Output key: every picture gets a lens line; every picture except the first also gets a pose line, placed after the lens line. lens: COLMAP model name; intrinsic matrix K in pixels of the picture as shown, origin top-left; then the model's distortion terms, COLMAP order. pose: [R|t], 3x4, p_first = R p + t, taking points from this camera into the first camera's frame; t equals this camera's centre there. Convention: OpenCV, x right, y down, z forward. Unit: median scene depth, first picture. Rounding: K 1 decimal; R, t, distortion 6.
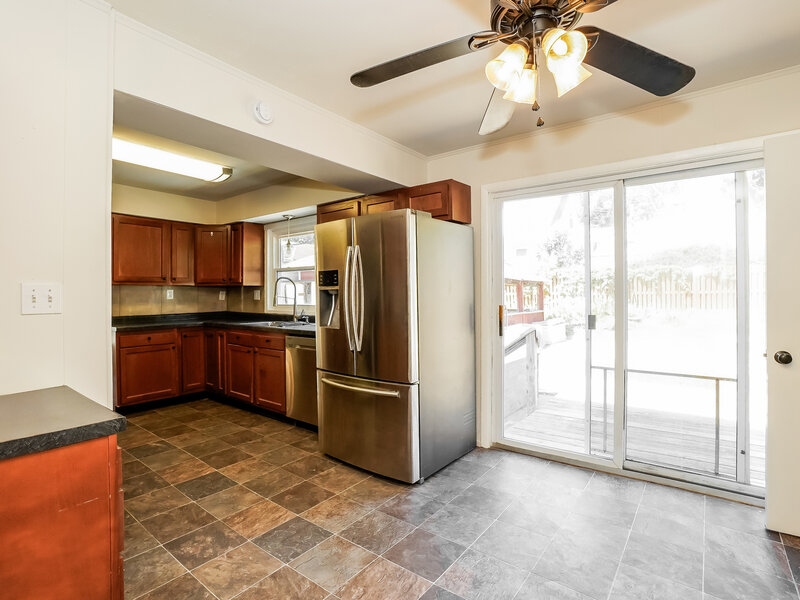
lens RADIAL K [[398.8, 0, 397.5], [0, 398.8, 295.8], [0, 0, 1]] dist [-0.035691, 0.002720]
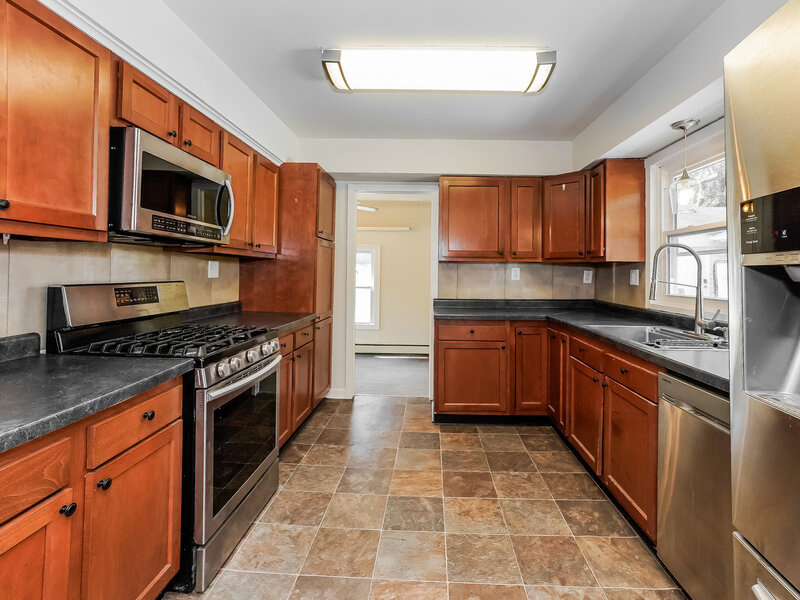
lens RADIAL K [[398.8, 0, 411.6], [0, 398.8, 262.9], [0, 0, 1]] dist [-0.035691, 0.002720]
pose [[0.583569, -0.007829, -0.812026, -0.067219], [-0.017583, 0.999597, -0.022273, -0.004516], [0.811873, 0.027275, 0.583197, 0.405058]]
